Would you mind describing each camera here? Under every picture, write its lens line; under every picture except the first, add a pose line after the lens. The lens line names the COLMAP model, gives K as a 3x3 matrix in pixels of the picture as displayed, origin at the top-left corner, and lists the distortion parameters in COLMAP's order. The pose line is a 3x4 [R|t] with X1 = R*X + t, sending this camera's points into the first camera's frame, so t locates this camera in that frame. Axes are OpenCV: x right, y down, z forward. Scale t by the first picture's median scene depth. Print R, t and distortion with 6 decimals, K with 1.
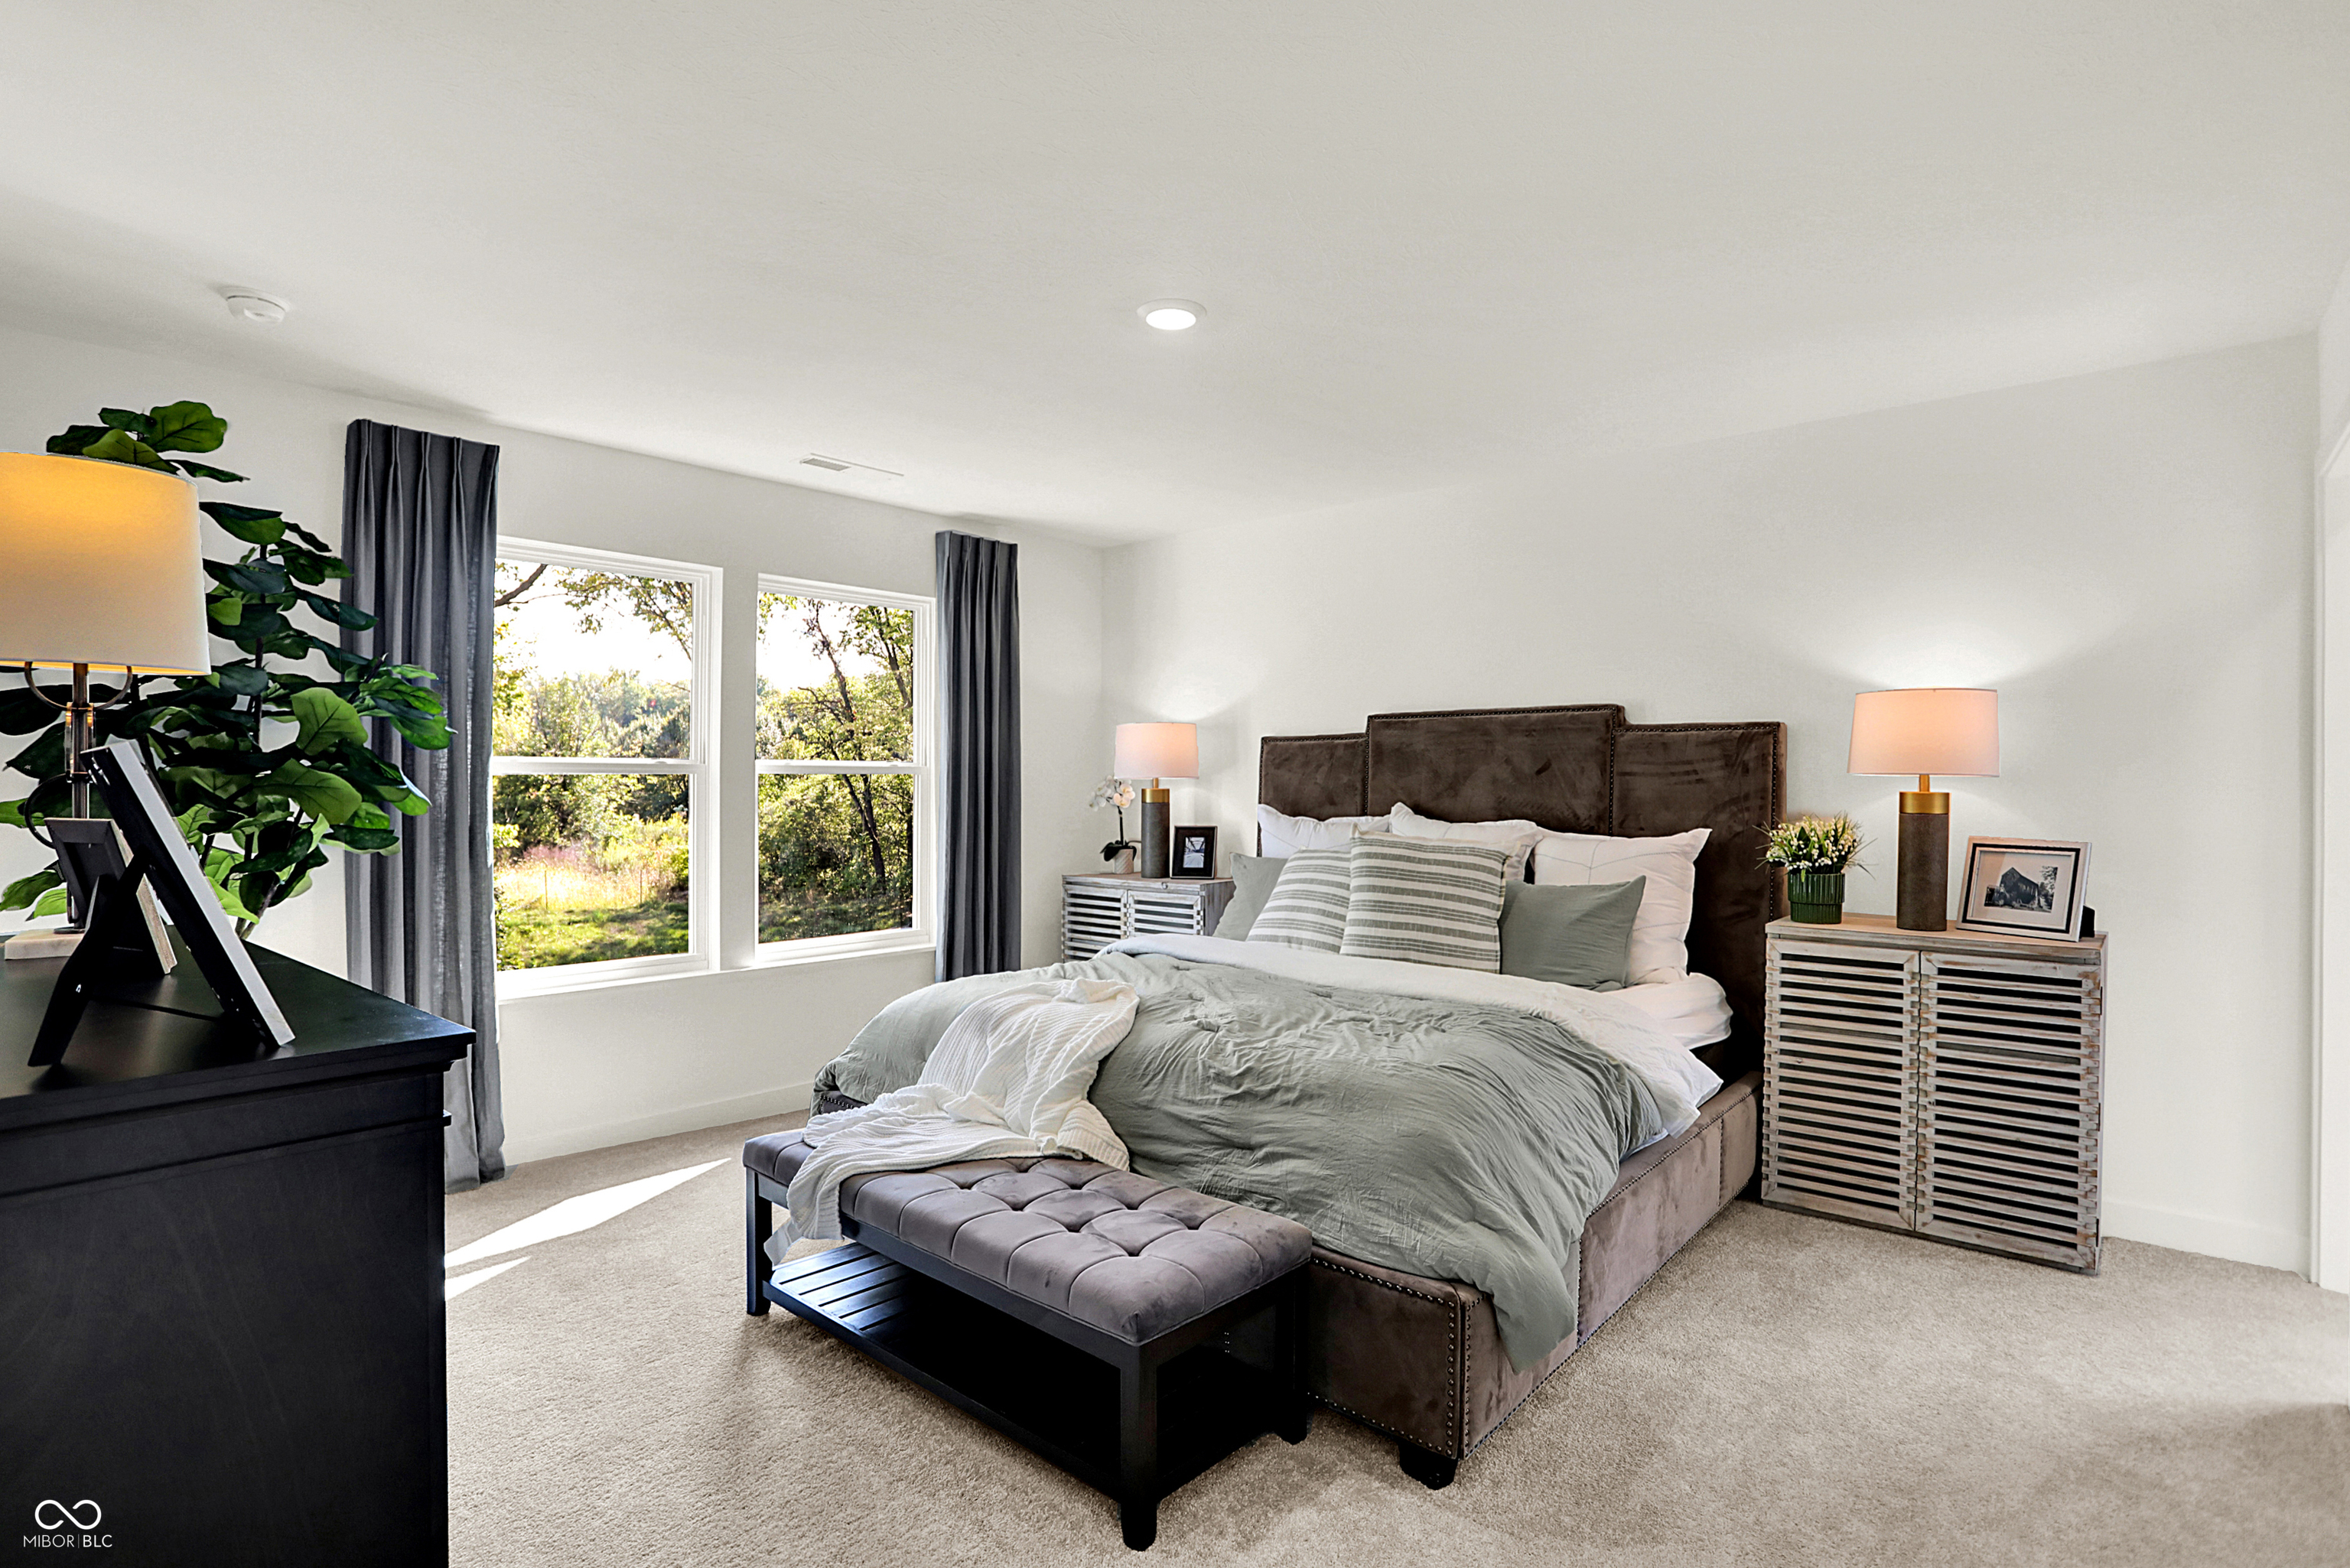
lens RADIAL K [[1169.3, 0, 1175.0], [0, 1169.3, 784.0], [0, 0, 1]] dist [-0.074162, 0.022997]
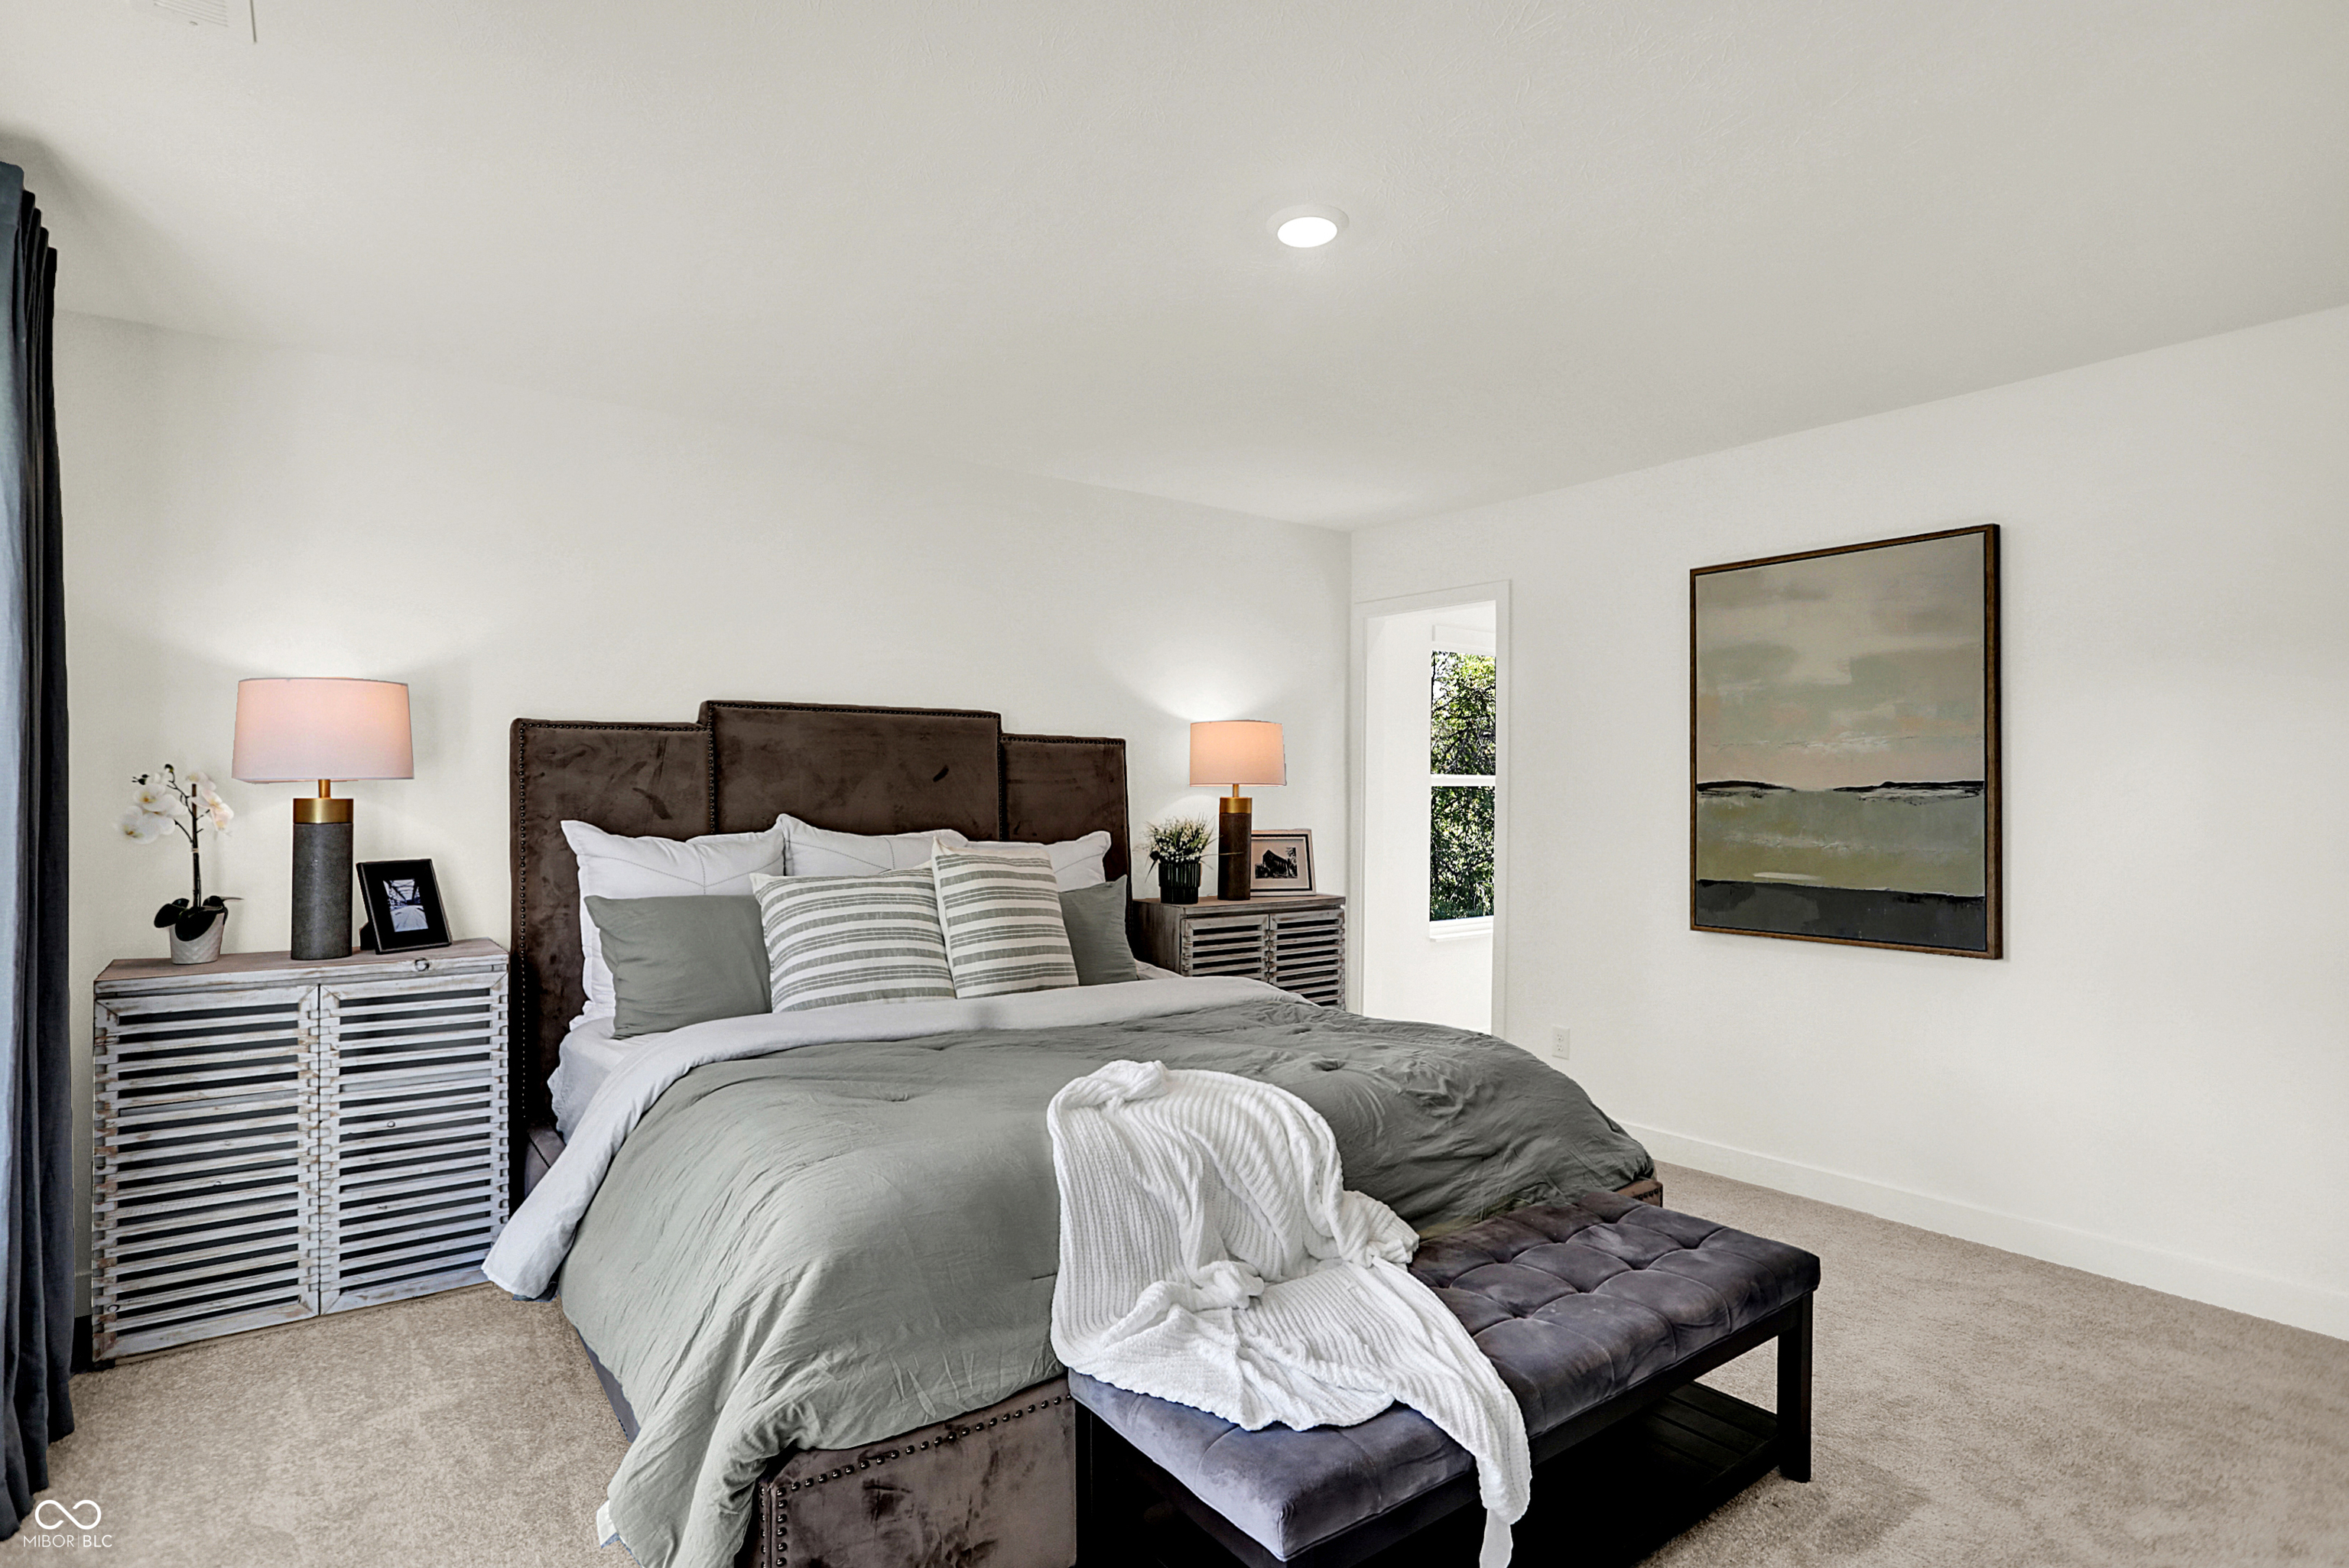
lens RADIAL K [[1168.8, 0, 1174.5], [0, 1168.8, 784.0], [0, 0, 1]] dist [-0.074162, 0.022997]
pose [[0.230511, 0.006392, 0.973049, -0.574065], [-0.001148, 0.999980, -0.006297, 0.000020], [-0.973069, 0.000335, 0.230514, 0.611164]]
